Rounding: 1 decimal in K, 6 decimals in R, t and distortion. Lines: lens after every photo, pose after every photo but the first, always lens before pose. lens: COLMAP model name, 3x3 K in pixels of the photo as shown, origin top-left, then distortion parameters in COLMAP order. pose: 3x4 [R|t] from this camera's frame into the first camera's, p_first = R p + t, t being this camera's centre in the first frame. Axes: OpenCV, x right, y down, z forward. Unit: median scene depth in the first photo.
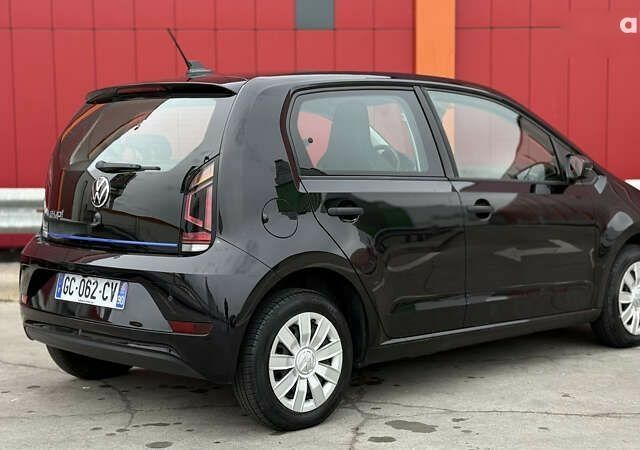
lens RADIAL K [[1101.8, 0, 321.1], [0, 1101.8, 224.9], [0, 0, 1]] dist [0.158922, 0.000000]
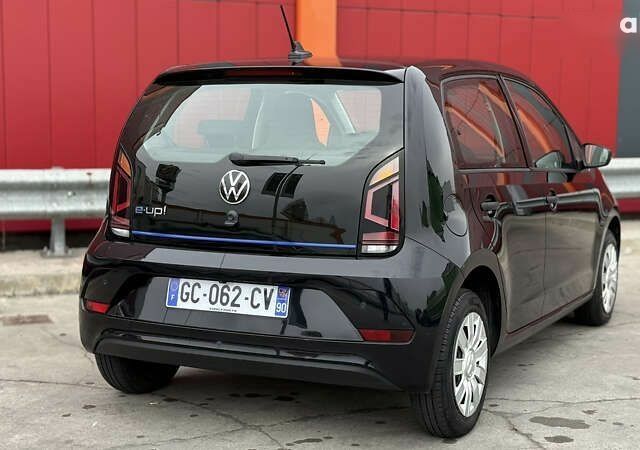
lens RADIAL K [[1101.8, 0, 317.9], [0, 1101.8, 222.6], [0, 0, 1]] dist [0.158922, 0.000000]
pose [[0.939988, -0.017245, 0.340771, -0.452289], [0.007986, 0.999560, 0.028554, -0.026802], [-0.341114, -0.024119, 0.939713, 0.142287]]
